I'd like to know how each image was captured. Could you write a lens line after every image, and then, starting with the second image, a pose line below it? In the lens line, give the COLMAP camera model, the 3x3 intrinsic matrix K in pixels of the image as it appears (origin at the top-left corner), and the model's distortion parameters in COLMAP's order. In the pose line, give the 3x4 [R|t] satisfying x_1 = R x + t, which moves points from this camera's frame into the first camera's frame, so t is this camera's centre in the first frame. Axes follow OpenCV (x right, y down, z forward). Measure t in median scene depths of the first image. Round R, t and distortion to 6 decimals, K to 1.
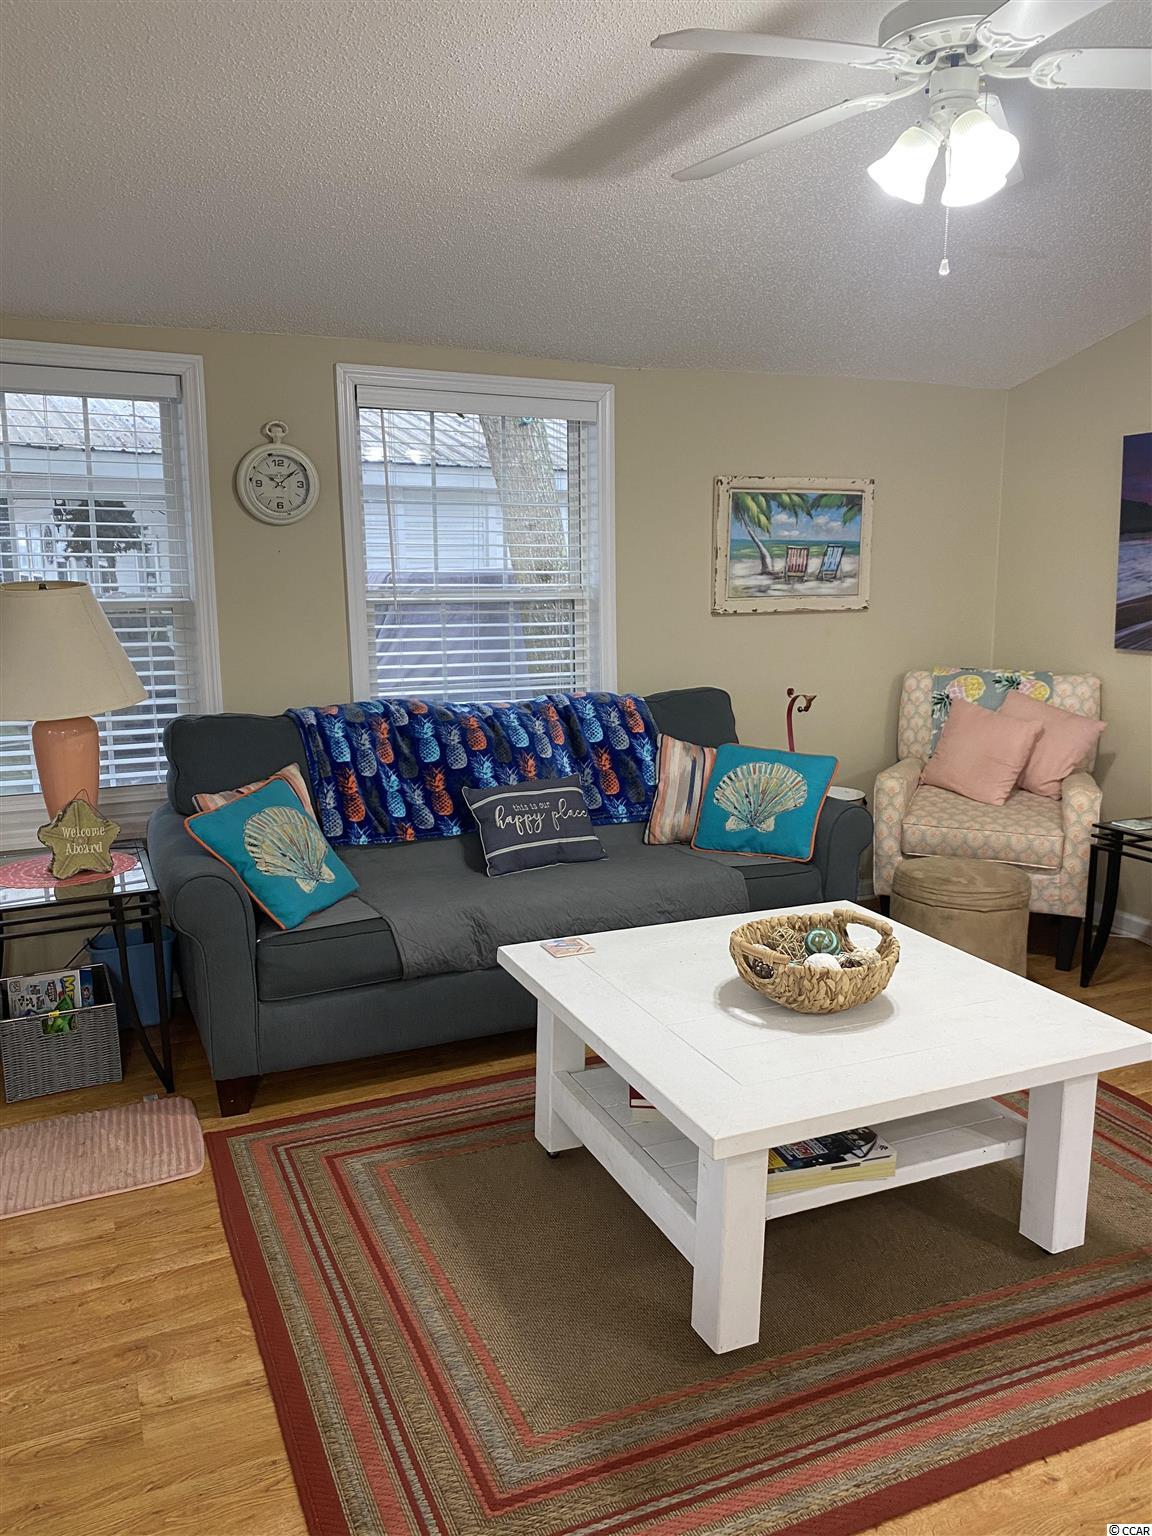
lens RADIAL K [[1171.1, 0, 570.7], [0, 1171.1, 768.3], [0, 0, 1]] dist [0.044338, -0.043286]
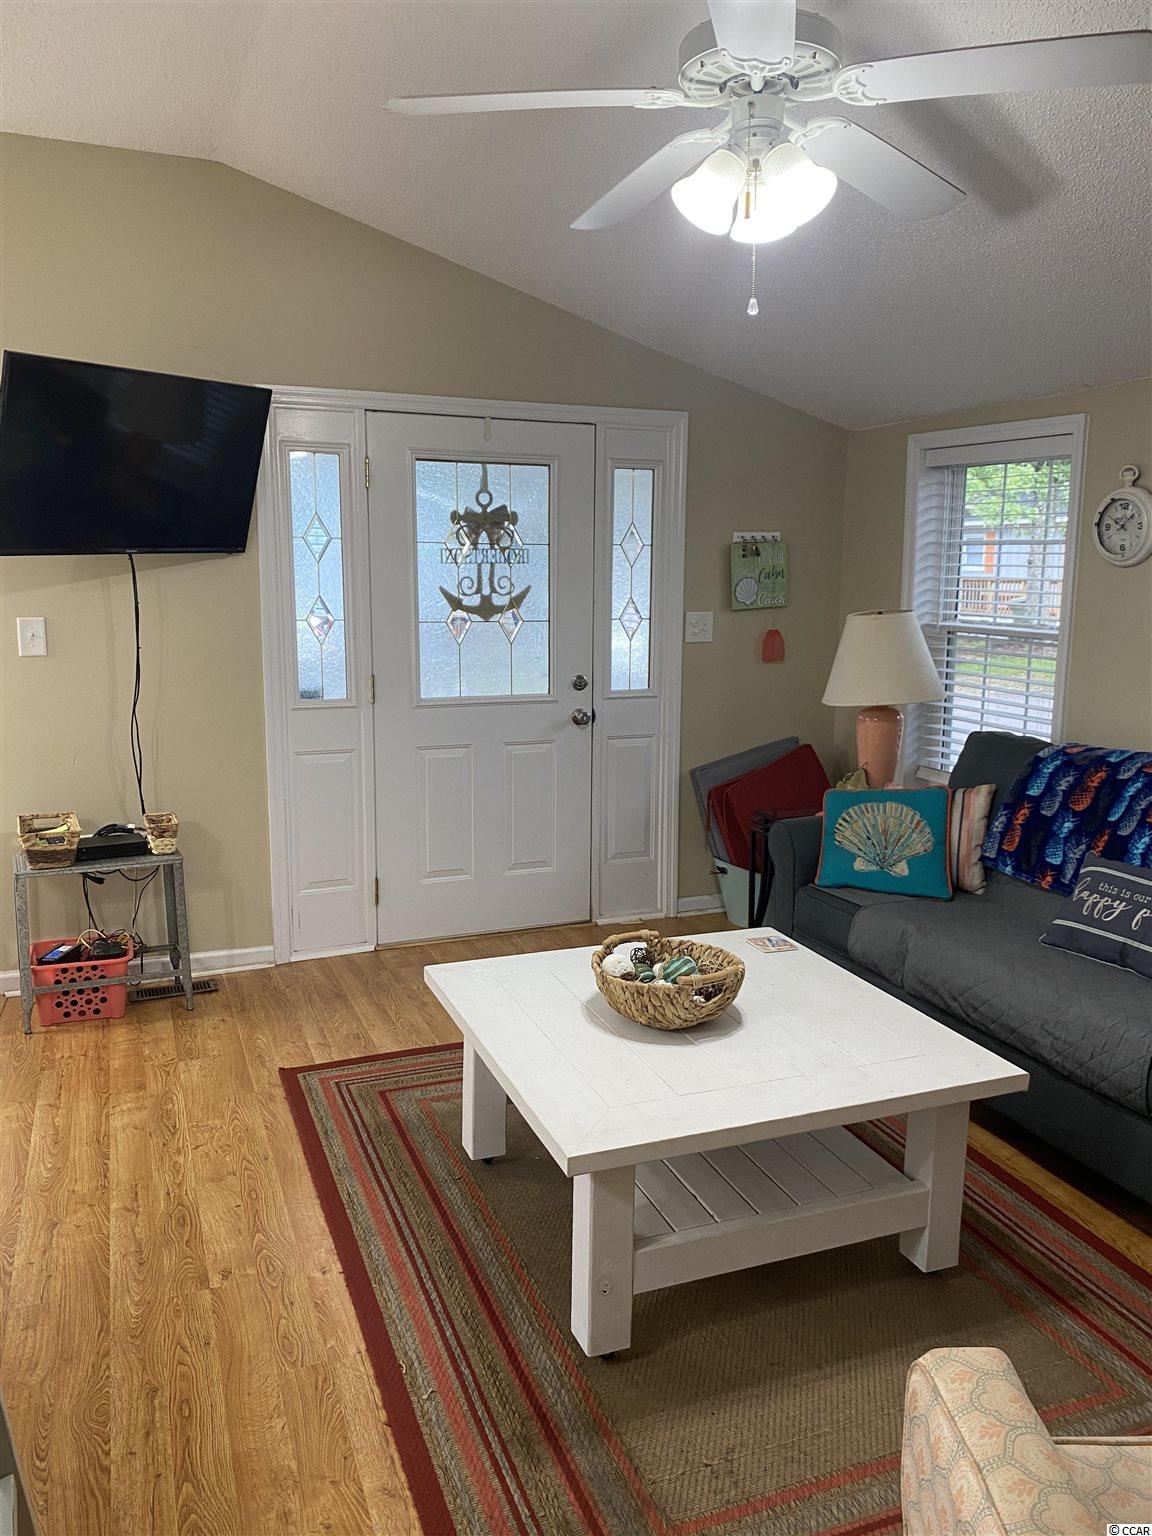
lens RADIAL K [[1171.1, 0, 568.6], [0, 1171.1, 769.5], [0, 0, 1]] dist [0.044338, -0.043286]
pose [[-0.045456, 0.176198, -0.983305, 0.852965], [-0.188979, 0.965032, 0.181660, -0.140831], [0.980928, 0.194082, -0.010569, 0.610637]]
